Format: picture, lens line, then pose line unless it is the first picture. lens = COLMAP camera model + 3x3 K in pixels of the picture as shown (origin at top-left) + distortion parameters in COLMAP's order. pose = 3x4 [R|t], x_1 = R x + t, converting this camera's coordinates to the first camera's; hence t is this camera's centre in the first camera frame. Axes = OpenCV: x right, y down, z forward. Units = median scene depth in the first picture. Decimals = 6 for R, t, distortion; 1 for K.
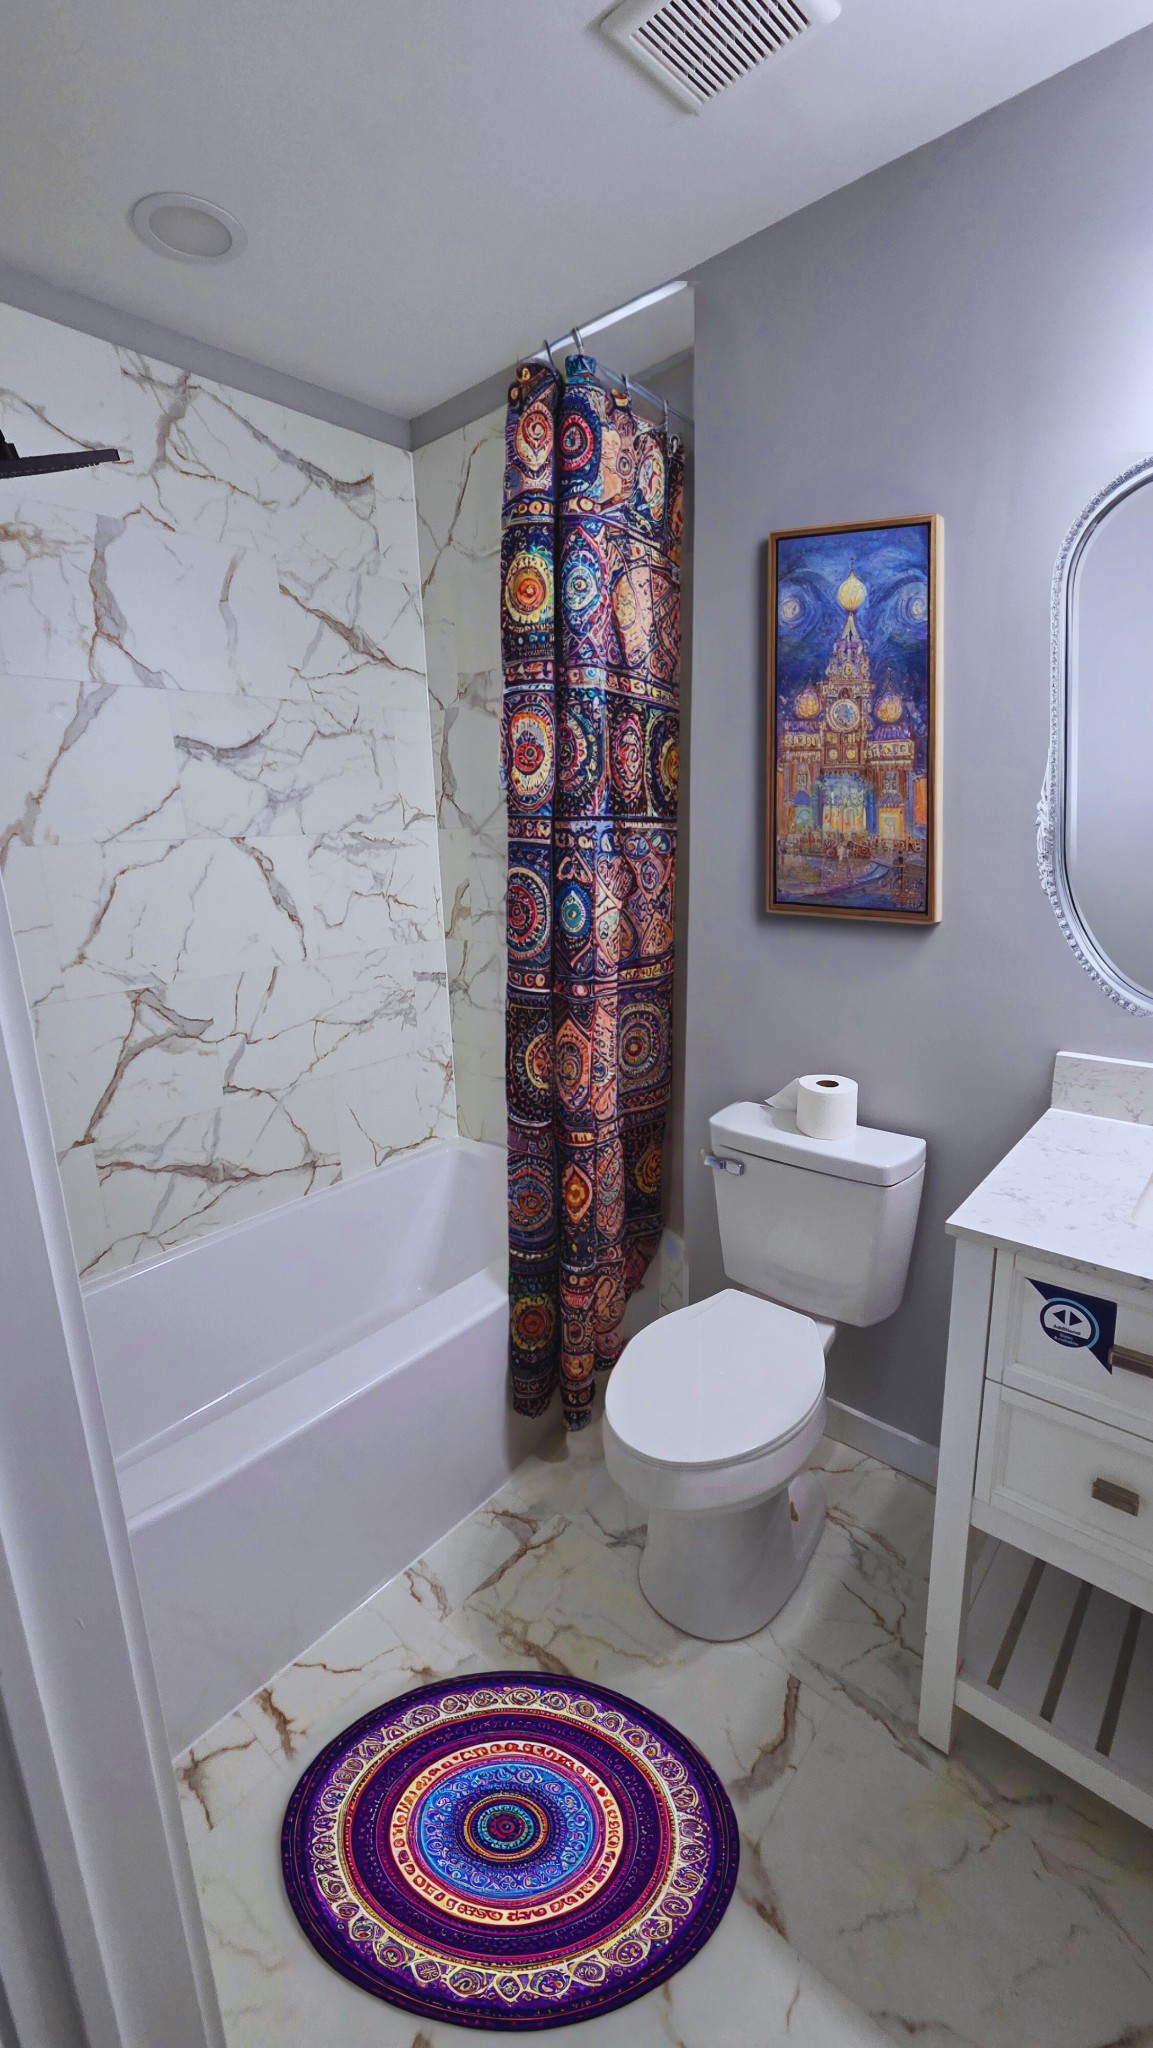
lens RADIAL K [[834.1, 0, 573.3], [0, 834.1, 1027.0], [0, 0, 1]] dist [0.001307, 0.000268]
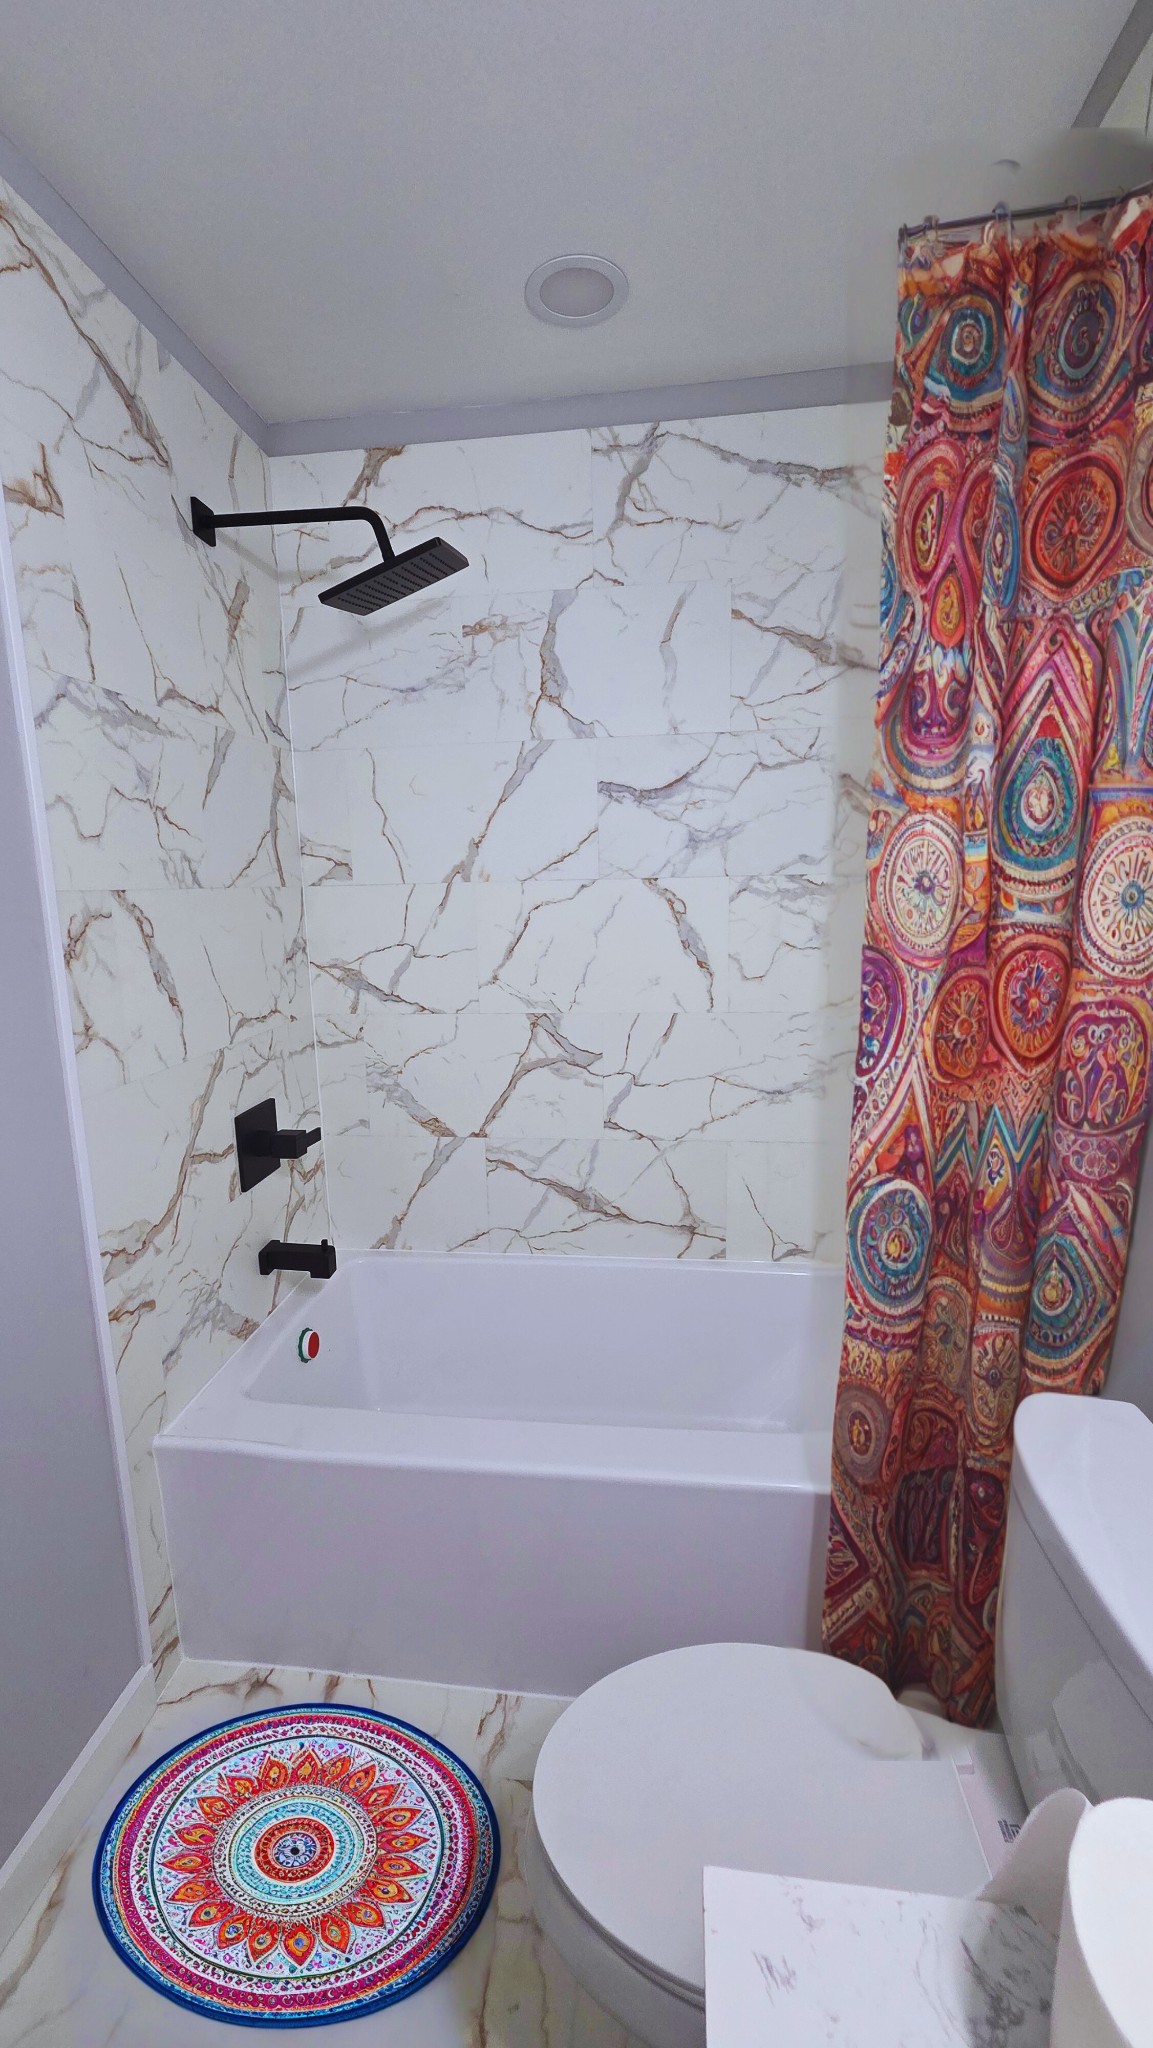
lens RADIAL K [[834.1, 0, 573.3], [0, 834.1, 1027.0], [0, 0, 1]] dist [0.001307, 0.000268]
pose [[0.562660, 0.162881, -0.810484, 0.386861], [-0.197098, 0.978557, 0.059827, -0.099619], [0.802849, 0.126083, 0.582698, 0.387556]]
